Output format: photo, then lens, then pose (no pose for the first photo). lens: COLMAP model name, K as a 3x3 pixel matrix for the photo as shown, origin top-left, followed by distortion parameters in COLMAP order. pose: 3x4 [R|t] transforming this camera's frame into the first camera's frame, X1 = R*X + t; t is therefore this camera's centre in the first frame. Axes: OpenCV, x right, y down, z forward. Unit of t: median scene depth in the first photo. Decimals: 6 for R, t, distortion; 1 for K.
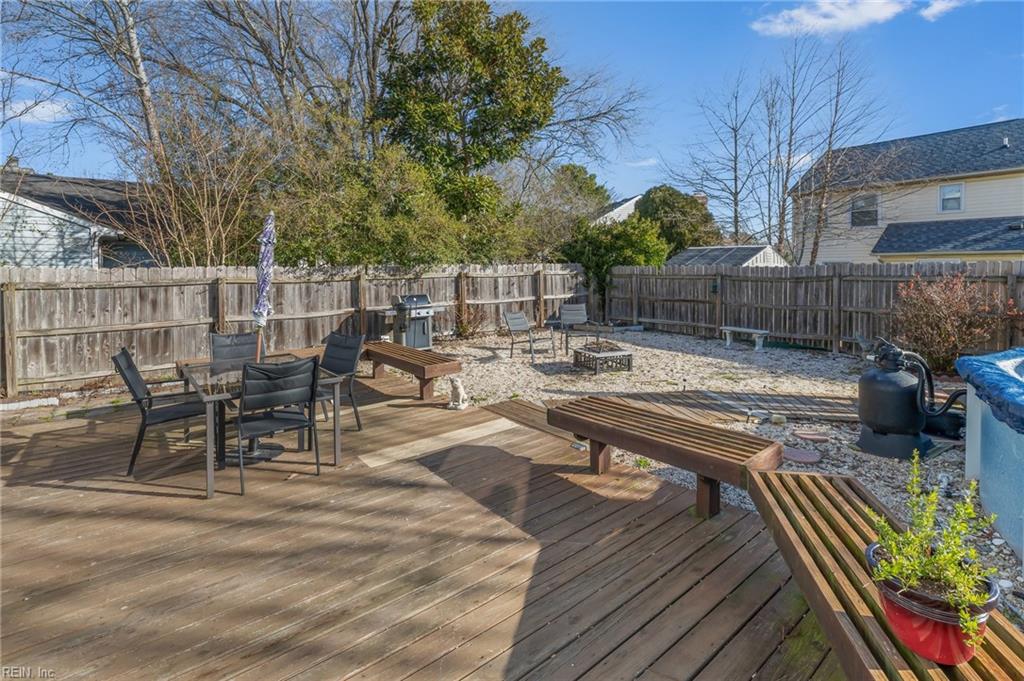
lens RADIAL K [[476.4, 0, 512.1], [0, 476.4, 275.2], [0, 0, 1]] dist [-0.014484, 0.005317]
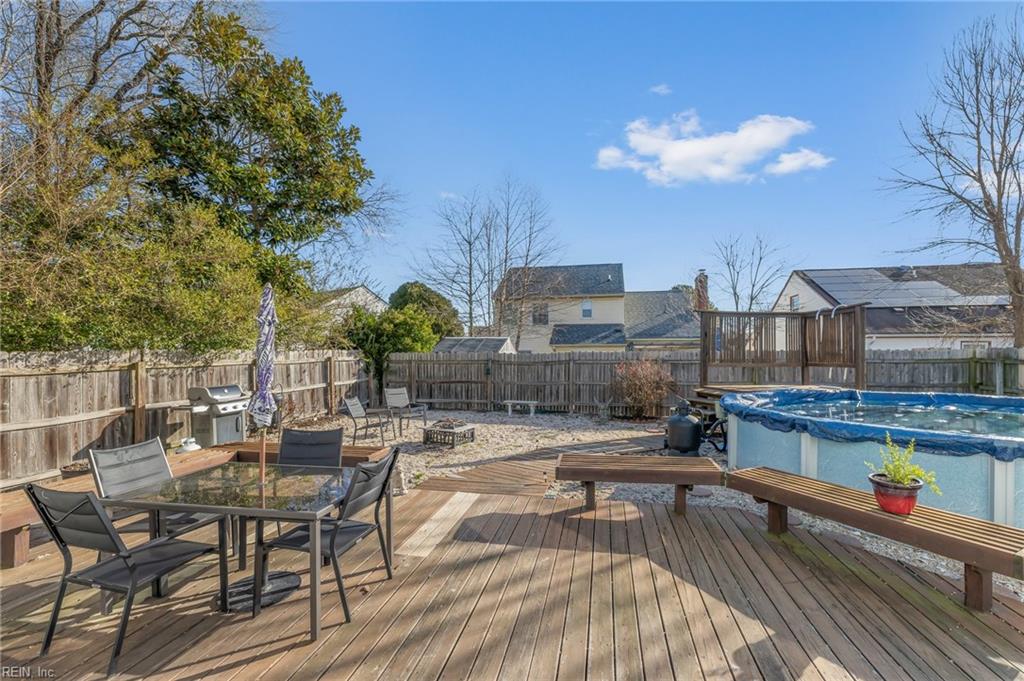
lens RADIAL K [[439.3, 0, 518.1], [0, 439.3, 352.6], [0, 0, 1]] dist [0.000625, 0.000189]
pose [[0.772666, 0.004810, 0.634794, -0.252712], [0.008120, 0.999815, -0.017459, 0.000478], [-0.634760, 0.018645, 0.772484, 0.061197]]
